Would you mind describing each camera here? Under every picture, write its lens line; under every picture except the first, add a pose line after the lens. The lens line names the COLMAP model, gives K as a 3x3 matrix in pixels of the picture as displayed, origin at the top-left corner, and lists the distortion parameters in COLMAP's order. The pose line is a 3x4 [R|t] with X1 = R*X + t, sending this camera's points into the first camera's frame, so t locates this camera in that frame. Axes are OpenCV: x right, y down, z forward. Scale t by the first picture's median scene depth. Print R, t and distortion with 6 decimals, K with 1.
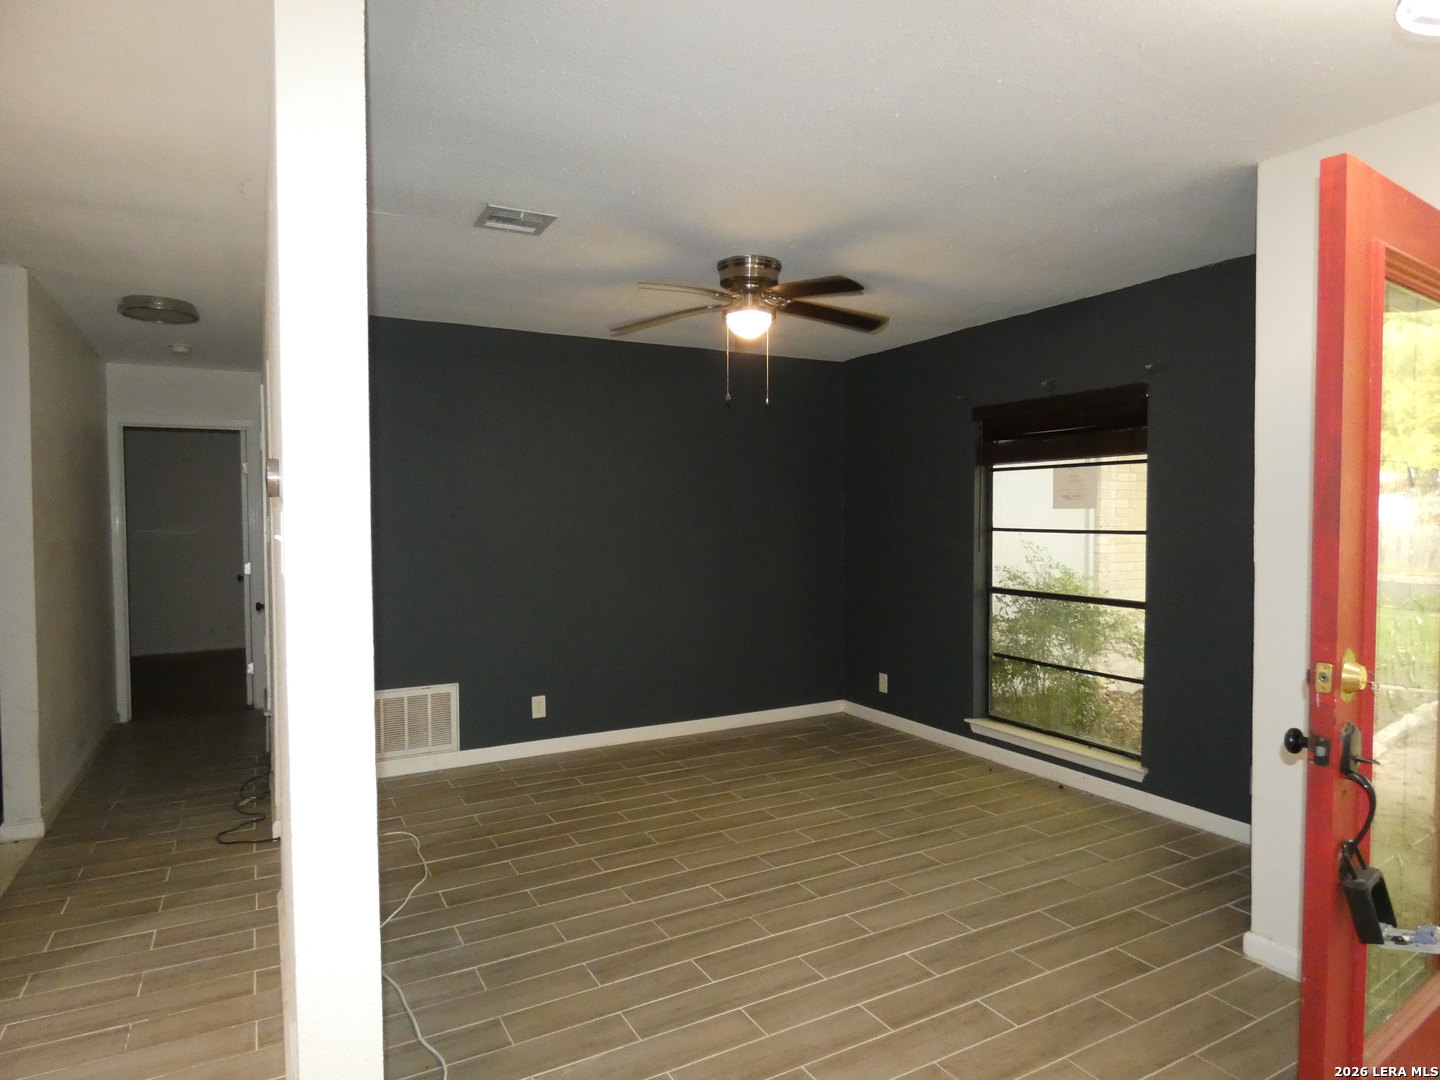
lens RADIAL K [[864.6, 0, 740.3], [0, 864.6, 561.1], [0, 0, 1]] dist [-0.017825, 0.000085]
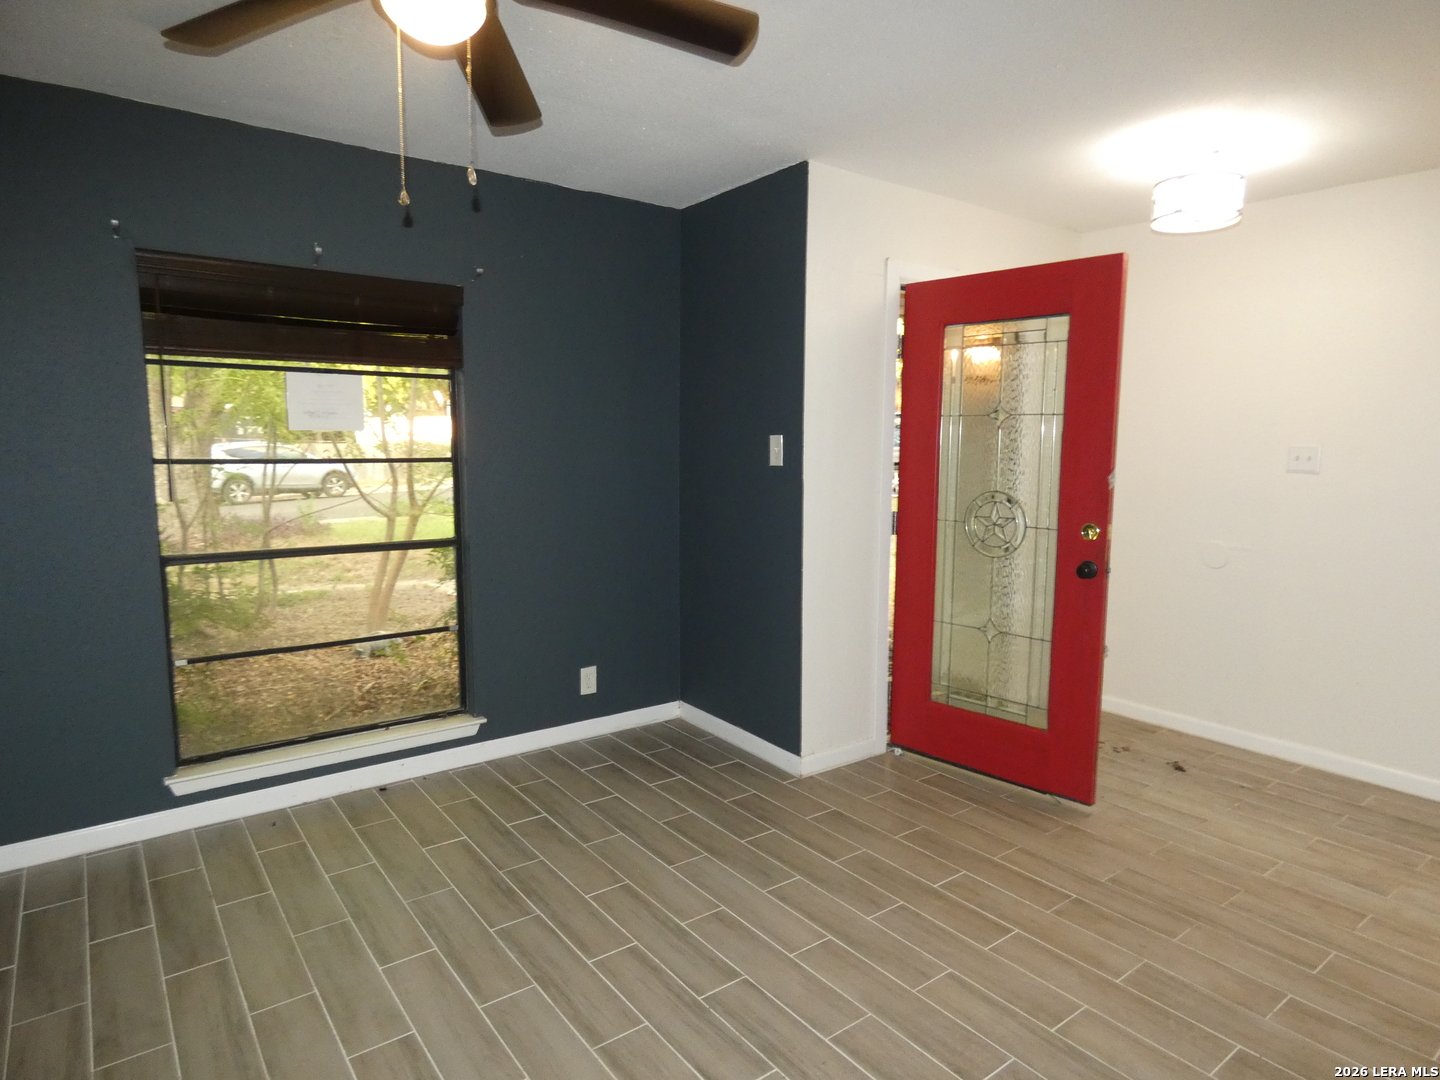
lens RADIAL K [[864.5, 0, 720.0], [0, 864.5, 540.0], [0, 0, 1]] dist [0.002717, -0.000822]
pose [[-0.132879, -0.115868, 0.984336, -0.449390], [0.044834, 0.991424, 0.122755, -0.048140], [-0.990118, 0.060443, -0.126545, 0.853481]]
